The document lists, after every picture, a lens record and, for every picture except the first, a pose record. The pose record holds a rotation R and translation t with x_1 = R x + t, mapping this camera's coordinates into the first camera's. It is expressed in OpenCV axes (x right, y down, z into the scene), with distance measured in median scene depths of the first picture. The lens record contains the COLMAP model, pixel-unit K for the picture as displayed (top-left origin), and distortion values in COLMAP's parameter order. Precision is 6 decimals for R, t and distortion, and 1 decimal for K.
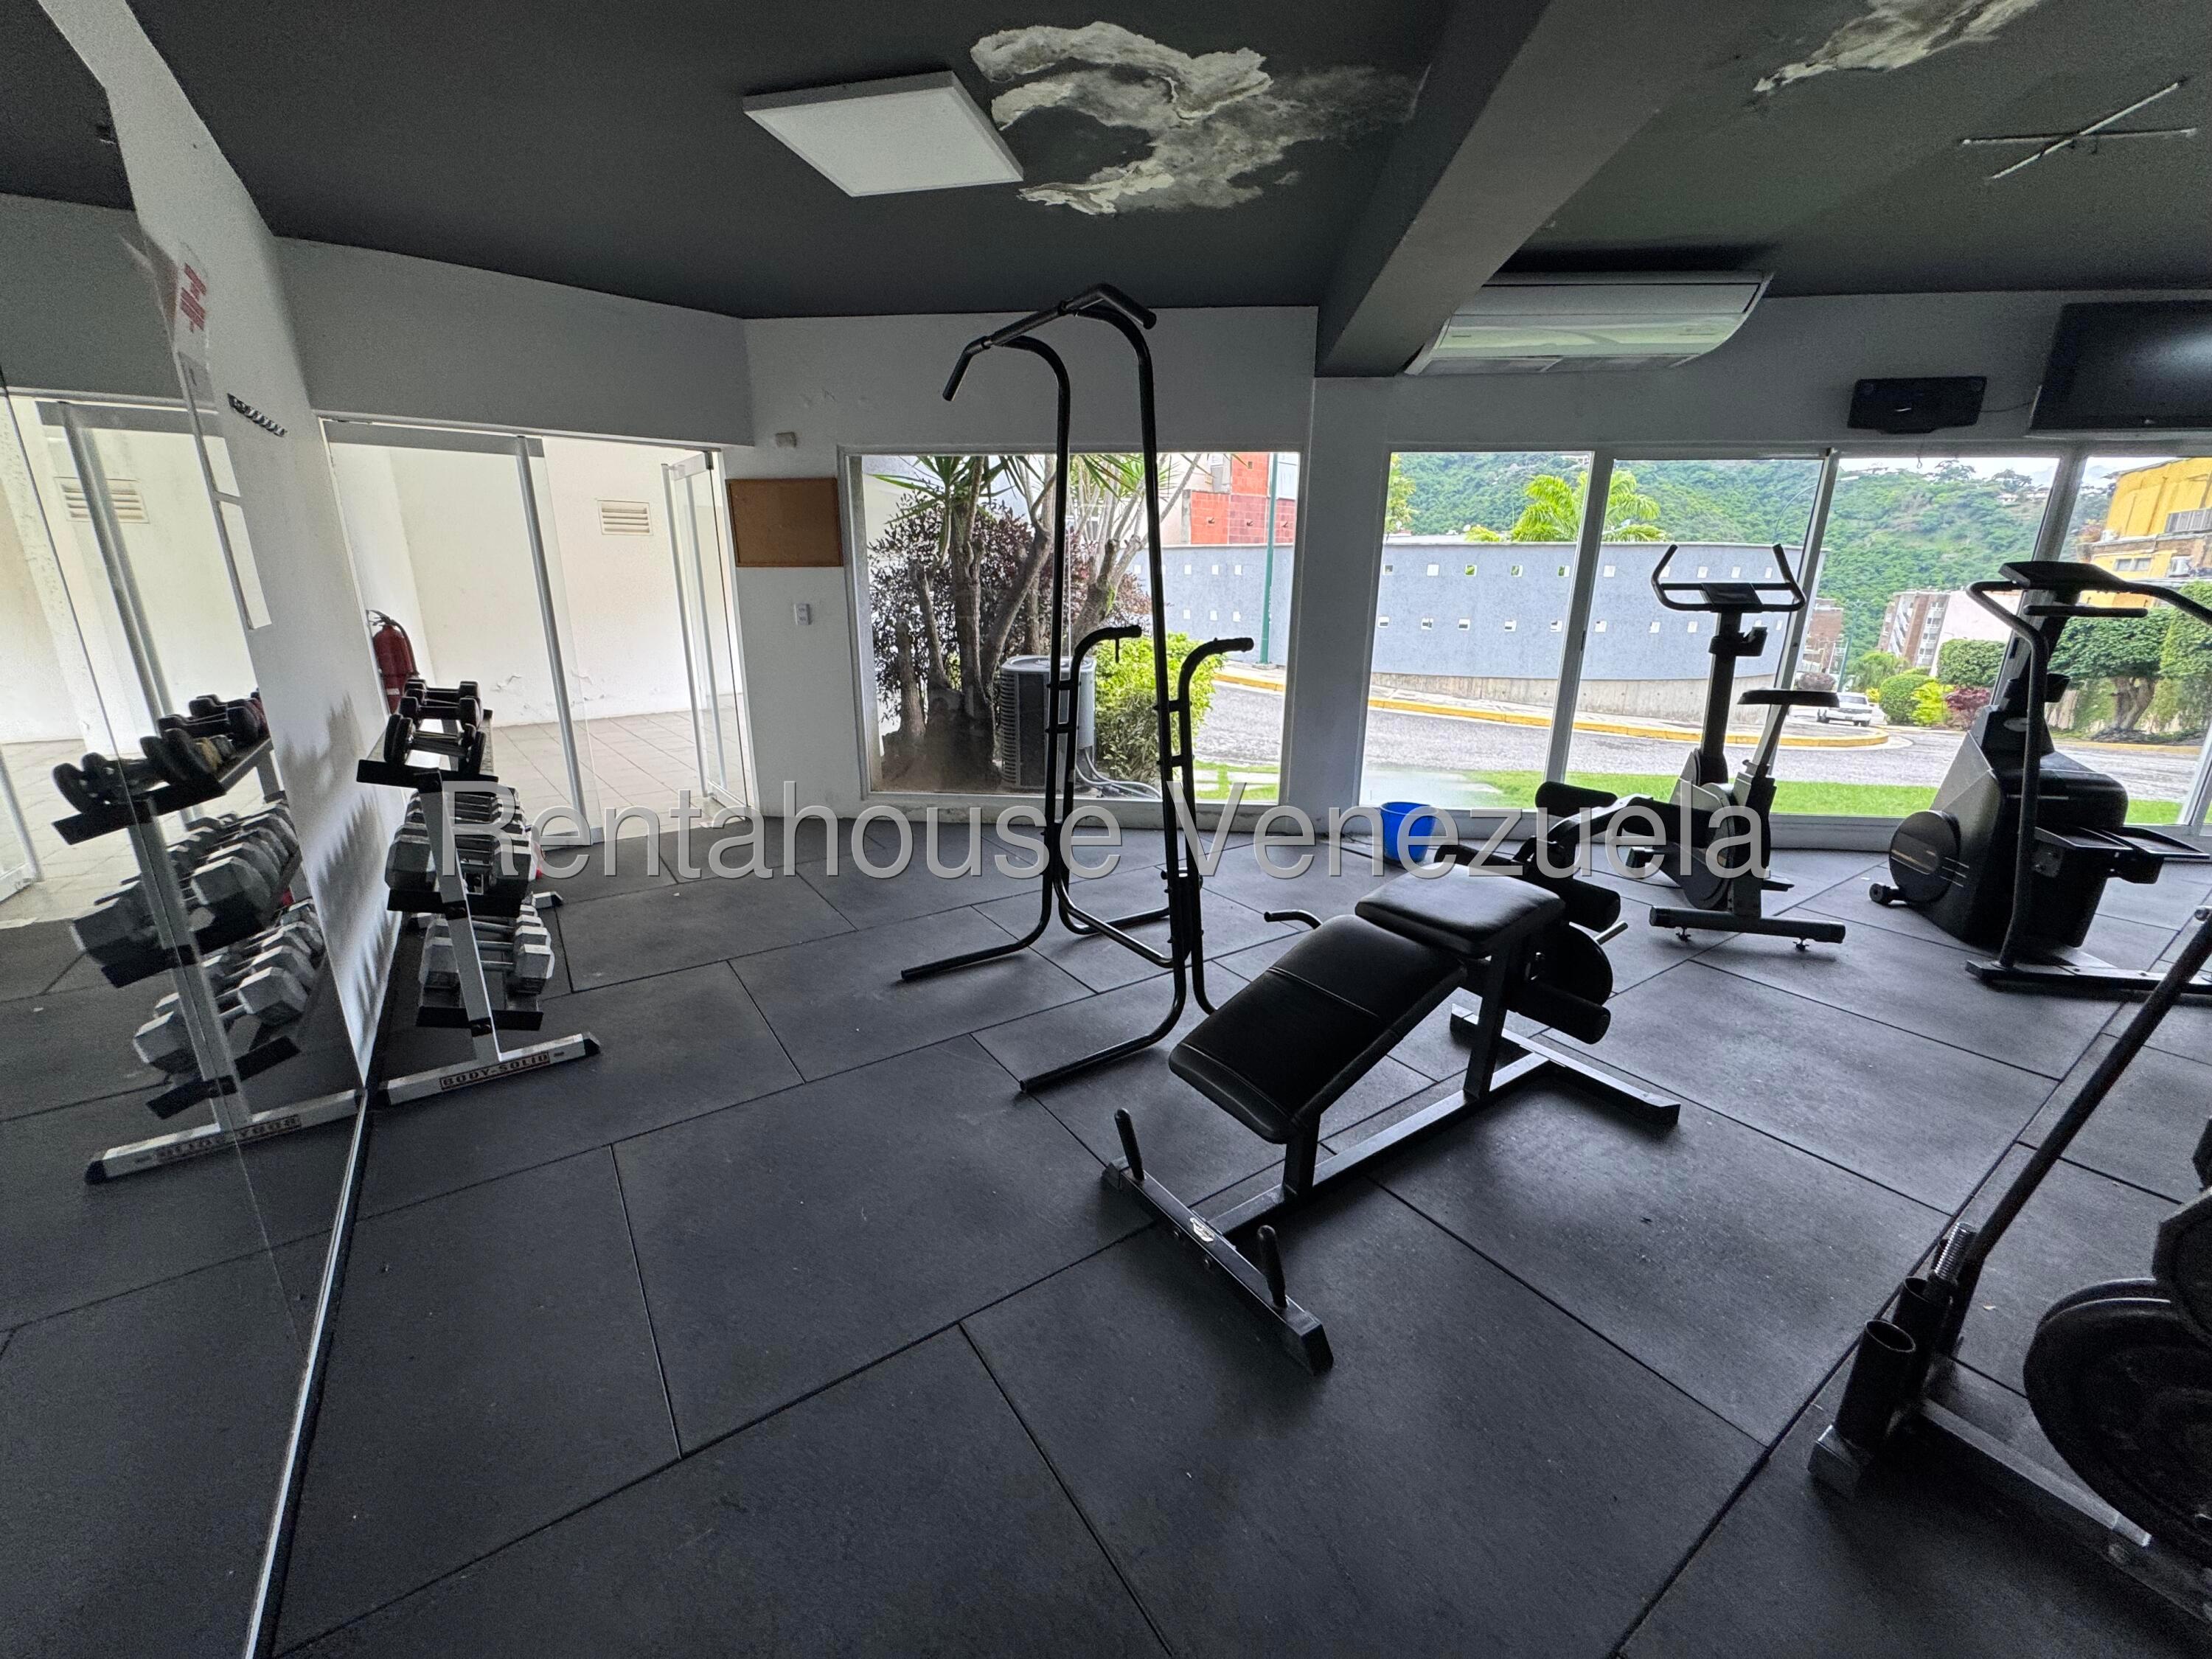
lens RADIAL K [[882.5, 0, 1111.8], [0, 882.5, 830.1], [0, 0, 1]] dist [-0.006451, 0.000950]
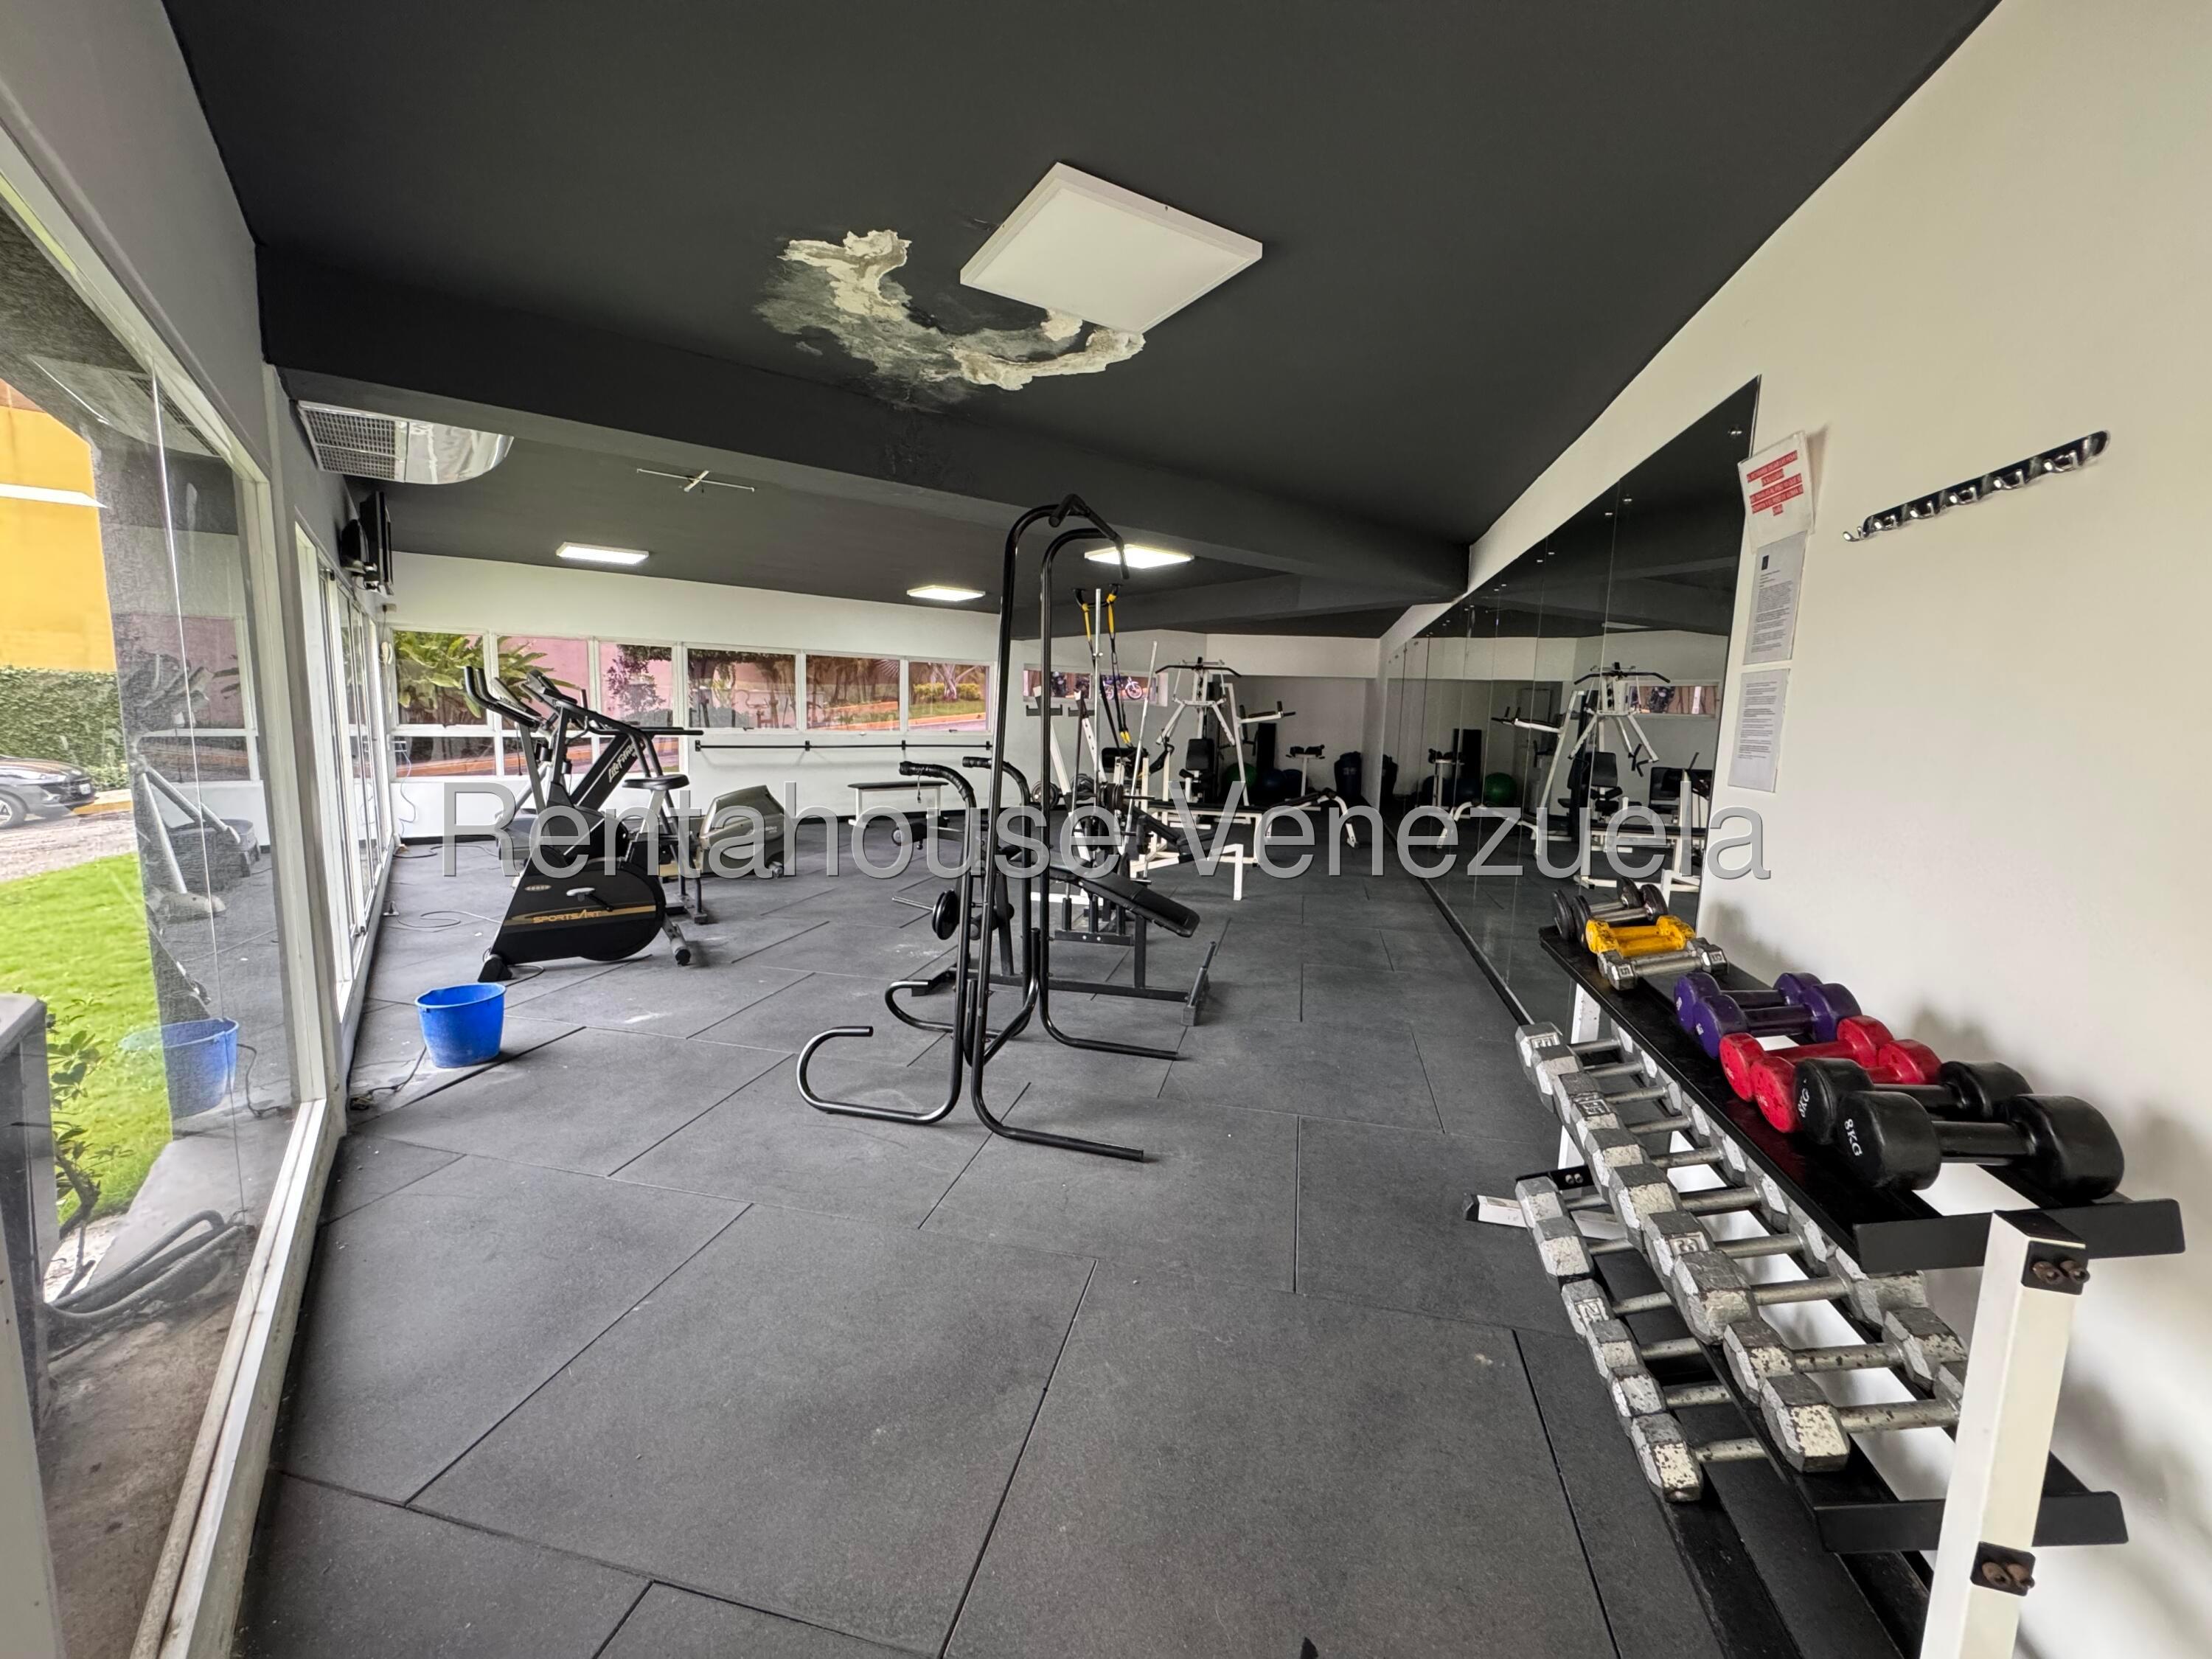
lens RADIAL K [[882.5, 0, 1107.9], [0, 882.5, 826.1], [0, 0, 1]] dist [-0.006451, 0.000950]
pose [[-0.679473, -0.116491, 0.724393, -0.945665], [0.178748, 0.931284, 0.317425, -0.503214], [-0.711593, 0.345166, -0.611960, 1.693493]]
